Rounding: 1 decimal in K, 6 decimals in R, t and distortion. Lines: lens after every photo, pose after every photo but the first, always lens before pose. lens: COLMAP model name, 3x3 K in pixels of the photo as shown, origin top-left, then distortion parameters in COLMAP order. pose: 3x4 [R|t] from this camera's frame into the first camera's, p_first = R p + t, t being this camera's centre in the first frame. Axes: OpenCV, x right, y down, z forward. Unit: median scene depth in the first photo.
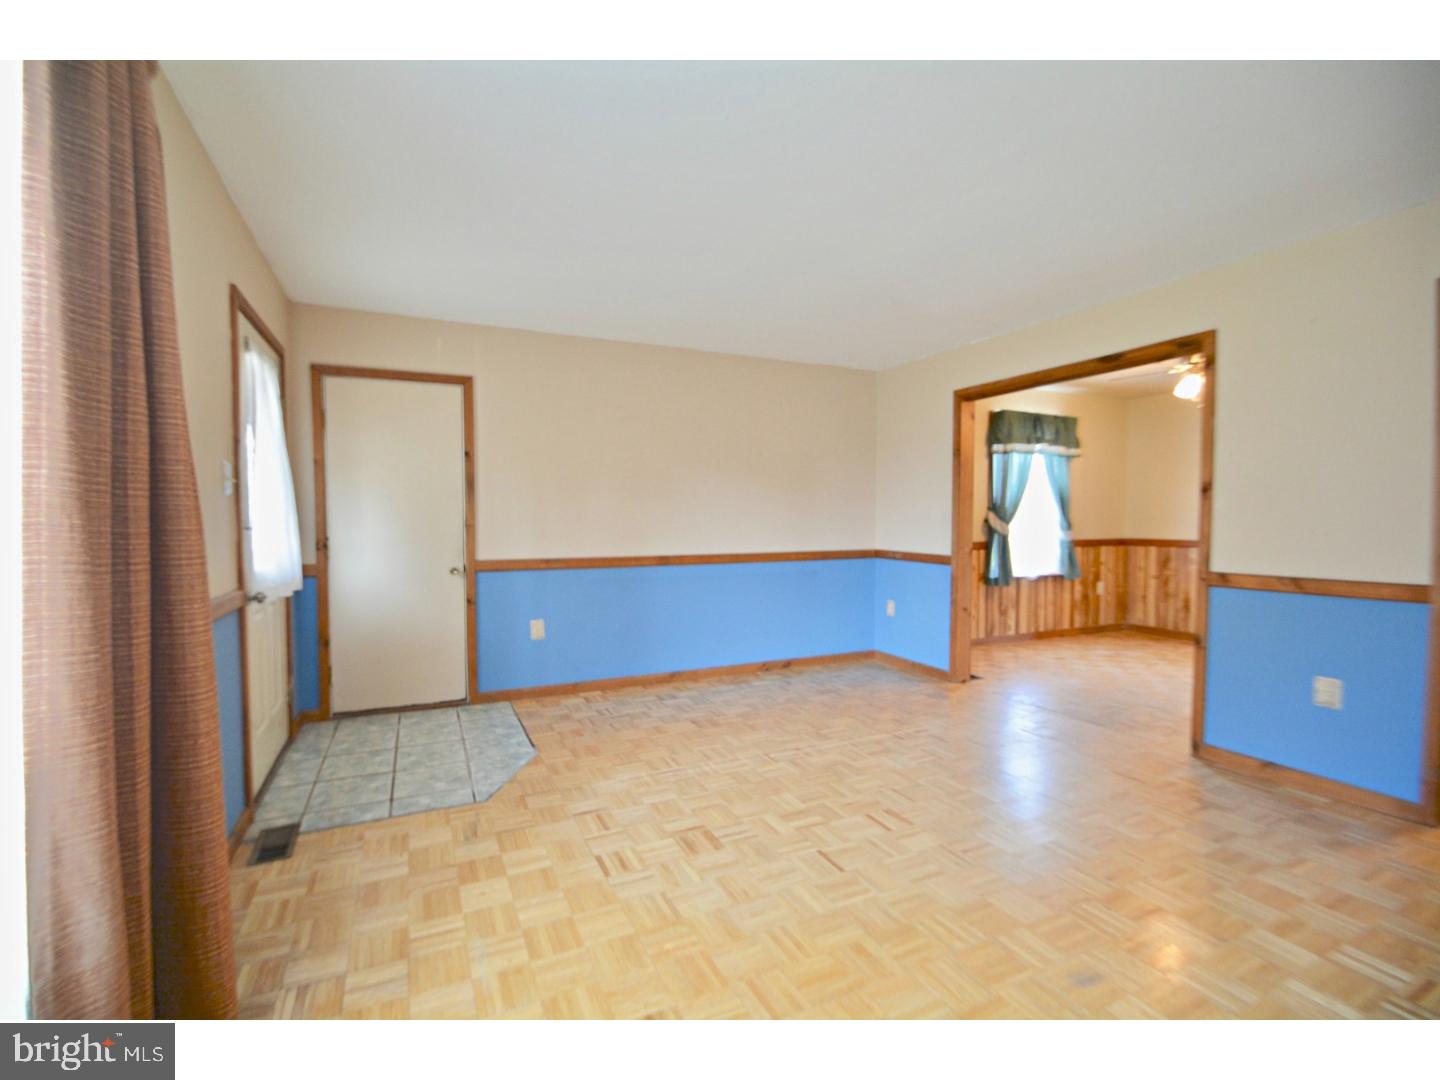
lens RADIAL K [[633.5, 0, 691.8], [0, 633.5, 554.4], [0, 0, 1]] dist [-0.001585, -0.000410]
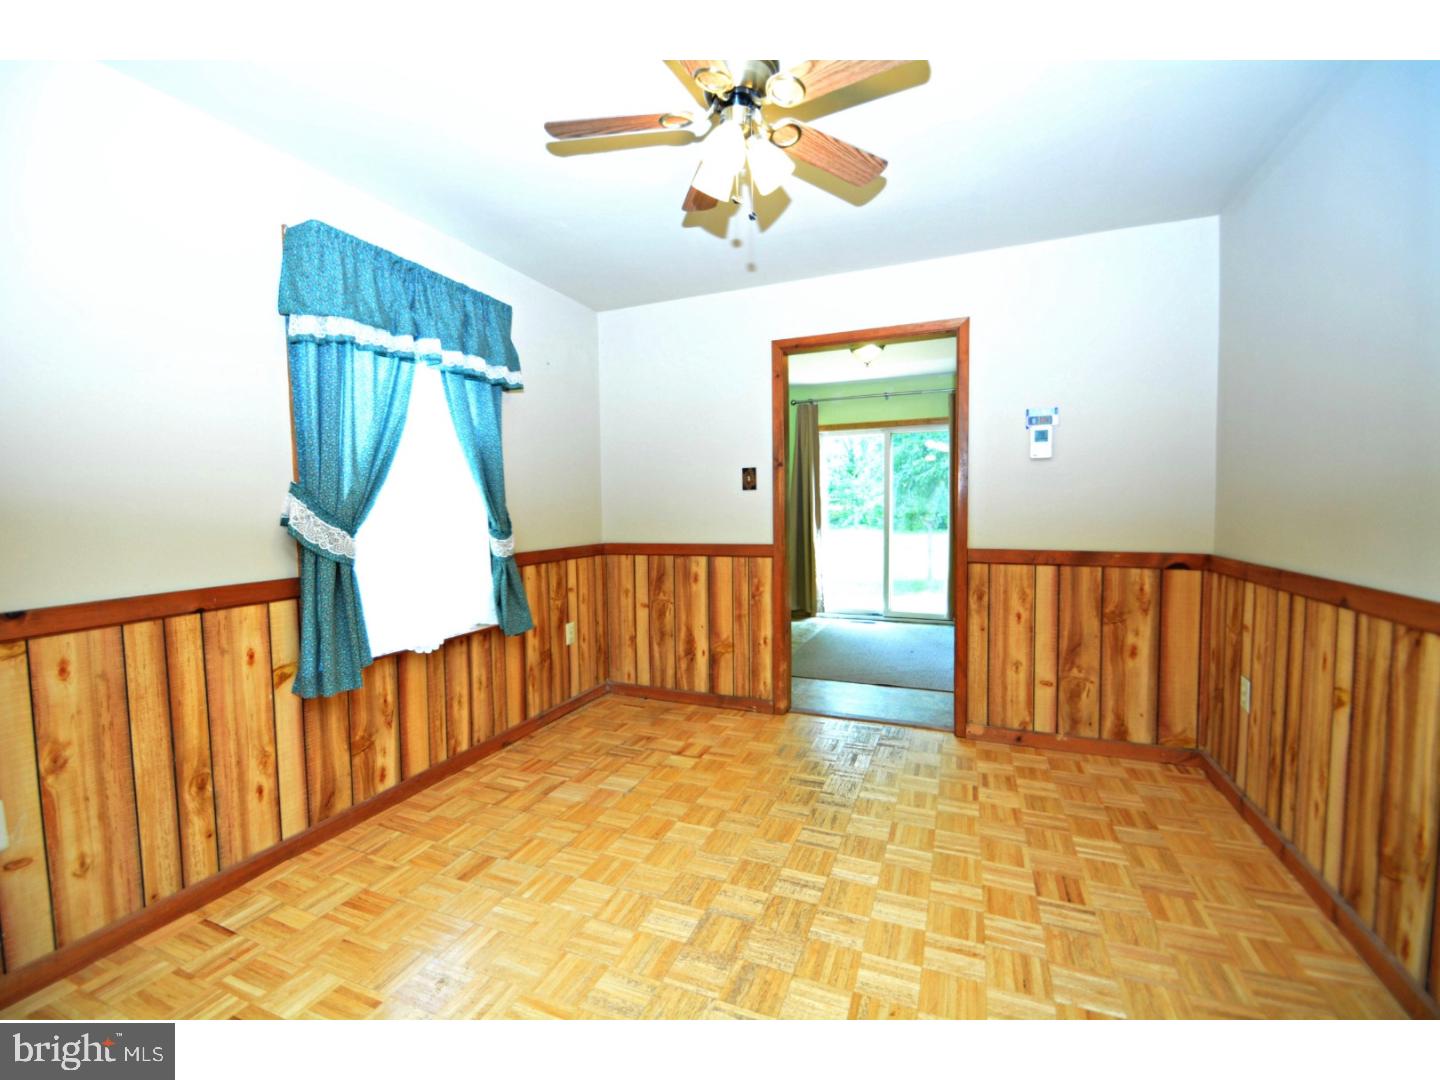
lens RADIAL K [[633.5, 0, 714.0], [0, 633.5, 532.6], [0, 0, 1]] dist [-0.001585, -0.000410]
pose [[0.713786, -0.035429, 0.699467, 0.361514], [0.042564, 0.999068, 0.007169, -0.037333], [-0.699069, 0.024655, 0.714629, 0.527852]]
